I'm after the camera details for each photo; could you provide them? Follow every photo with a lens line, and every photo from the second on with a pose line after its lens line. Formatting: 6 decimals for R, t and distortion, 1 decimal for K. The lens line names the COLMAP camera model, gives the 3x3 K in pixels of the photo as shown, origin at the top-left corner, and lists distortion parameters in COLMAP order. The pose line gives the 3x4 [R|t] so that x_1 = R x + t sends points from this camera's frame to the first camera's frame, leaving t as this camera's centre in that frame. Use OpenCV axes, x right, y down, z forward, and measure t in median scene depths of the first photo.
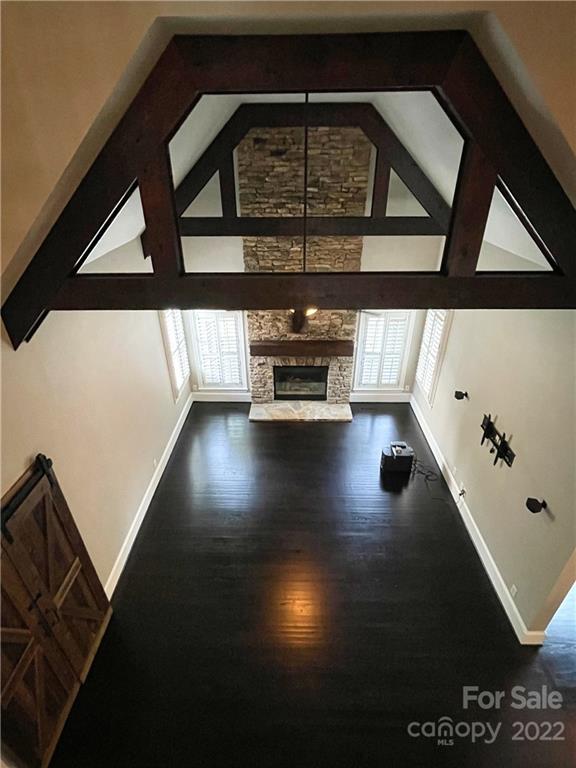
lens RADIAL K [[379.7, 0, 287.6], [0, 379.7, 382.2], [0, 0, 1]] dist [0.000978, -0.000386]
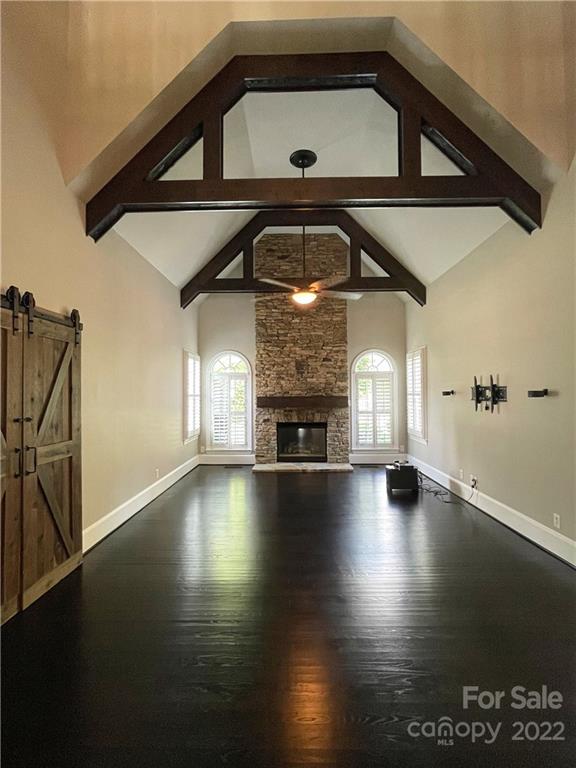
lens RADIAL K [[340.2, 0, 288.3], [0, 340.2, 385.5], [0, 0, 1]] dist [-0.001373, -0.000124]
pose [[0.999966, -0.001238, 0.008201, -0.012878], [0.005279, 0.857653, -0.514203, 0.389114], [-0.006397, 0.514228, 0.857630, 0.103905]]
